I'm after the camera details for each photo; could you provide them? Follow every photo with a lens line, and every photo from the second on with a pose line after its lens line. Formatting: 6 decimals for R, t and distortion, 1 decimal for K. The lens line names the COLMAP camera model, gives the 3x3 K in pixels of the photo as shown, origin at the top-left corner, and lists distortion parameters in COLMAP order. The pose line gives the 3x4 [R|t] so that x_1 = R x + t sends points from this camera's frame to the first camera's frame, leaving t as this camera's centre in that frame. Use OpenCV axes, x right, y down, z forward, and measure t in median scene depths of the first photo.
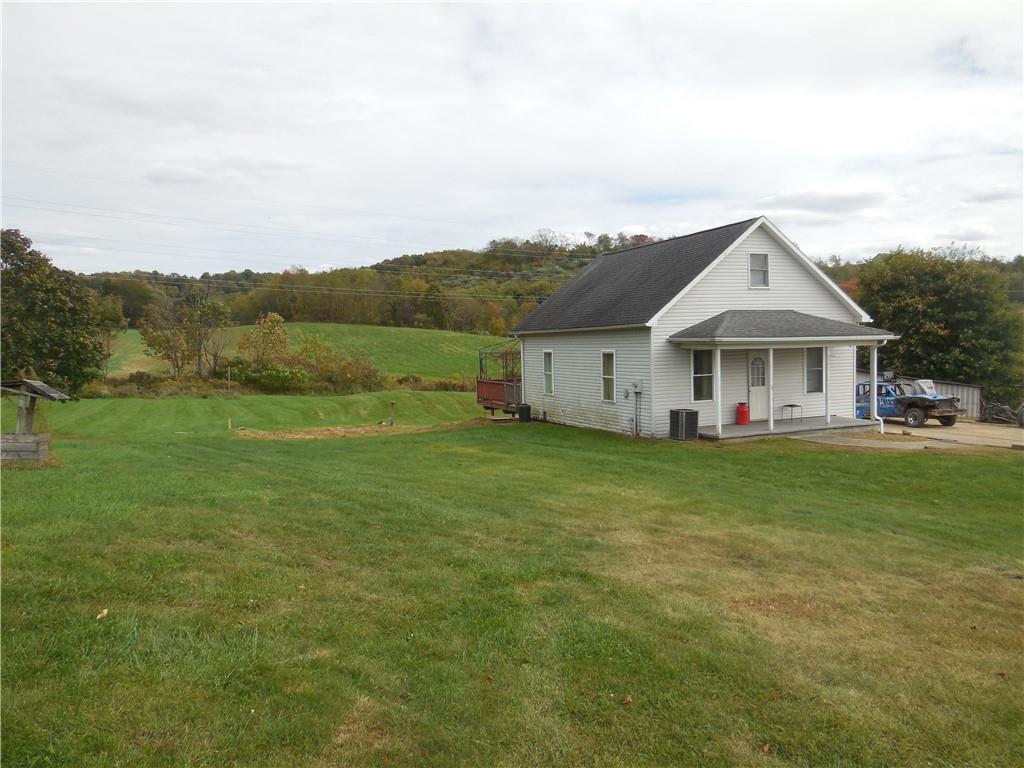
lens RADIAL K [[770.7, 0, 507.2], [0, 770.7, 377.2], [0, 0, 1]] dist [-0.013605, -0.002867]
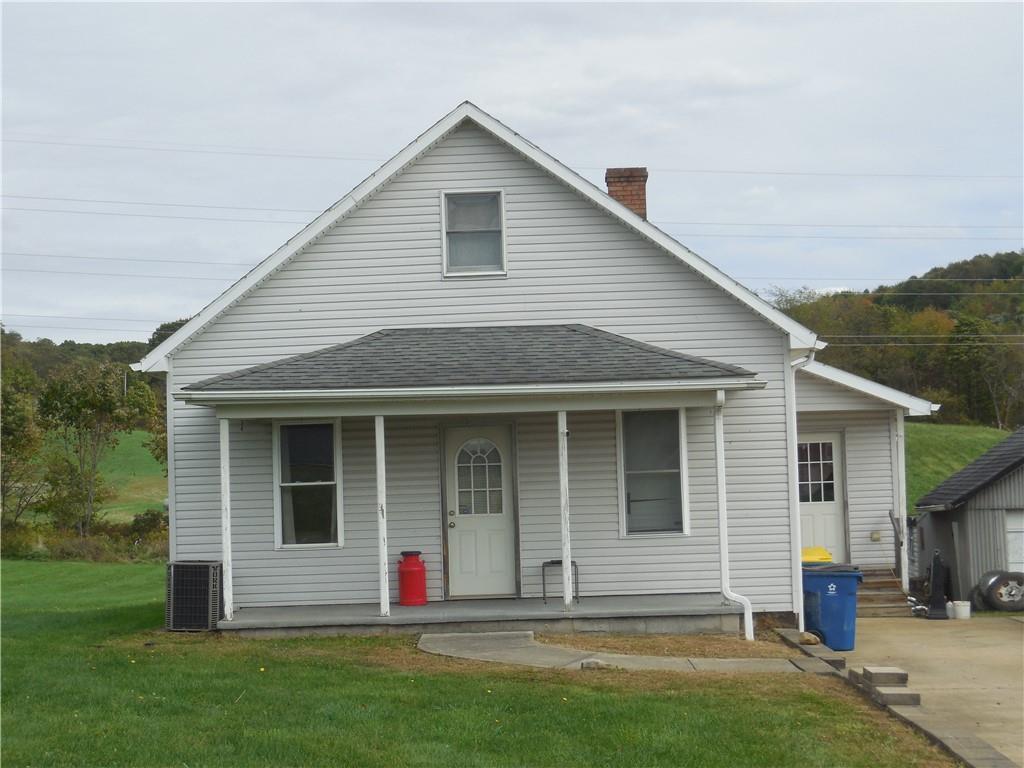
lens RADIAL K [[1760.2, 0, 510.8], [0, 1760.2, 383.8], [0, 0, 1]] dist [-0.004045, 0.000000]
pose [[0.910715, -0.025186, -0.412267, 0.077108], [-0.011731, 0.996159, -0.086770, 0.002580], [0.412869, 0.083859, 0.906922, 0.016378]]
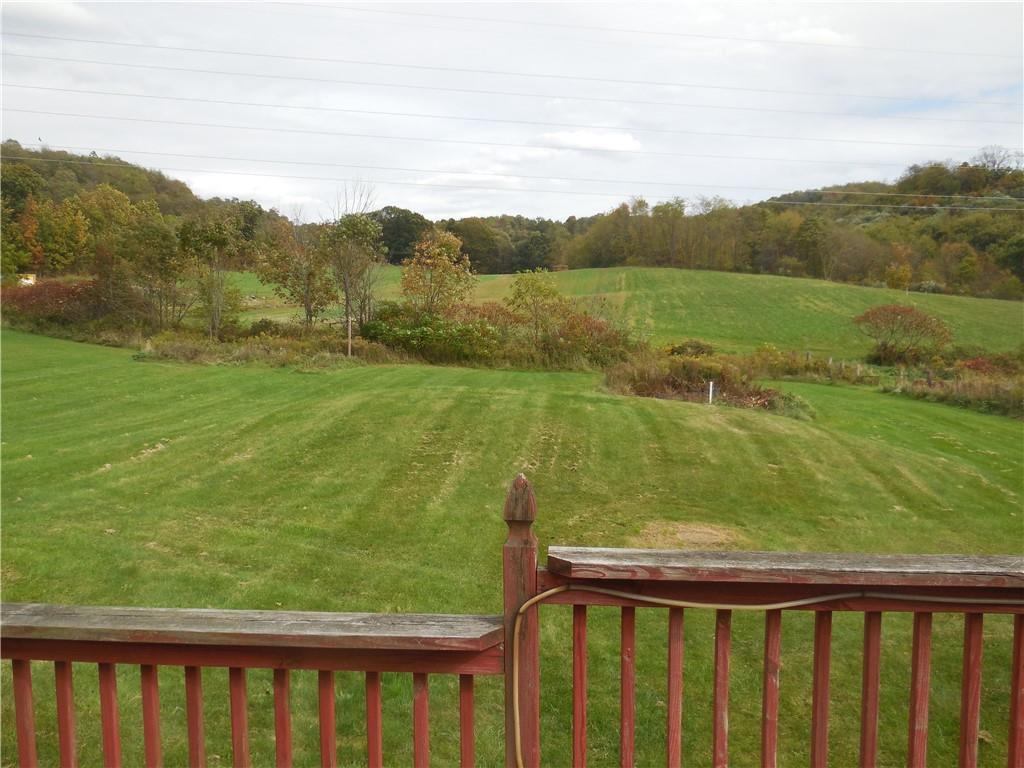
lens RADIAL K [[825.1, 0, 508.7], [0, 825.1, 382.8], [0, 0, 1]] dist [-0.026885, 0.016207]
pose [[0.888036, 0.071914, -0.454114, 0.017480], [-0.044788, 0.996525, 0.070227, -0.004435], [0.457586, -0.042025, 0.888171, 0.161655]]
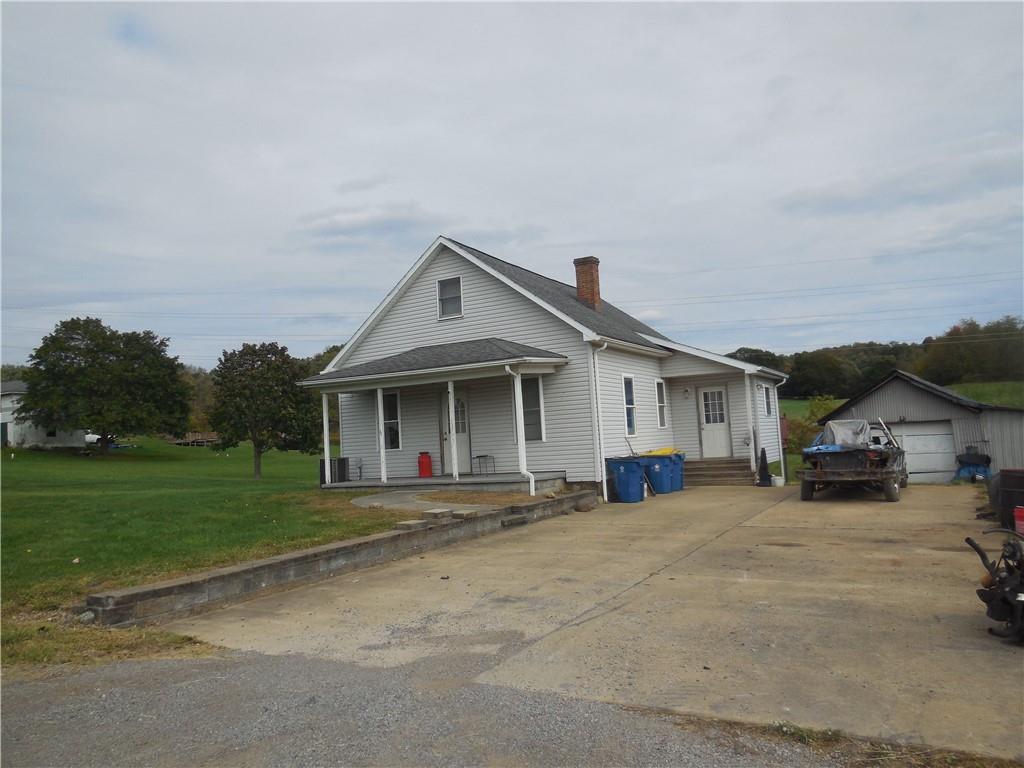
lens RADIAL K [[770.7, 0, 512.4], [0, 770.7, 383.2], [0, 0, 1]] dist [-0.013605, -0.002867]
pose [[0.602956, -0.072523, -0.794471, 0.109856], [0.004070, 0.996126, -0.087843, 0.003361], [0.797764, 0.049732, 0.600916, 0.057076]]
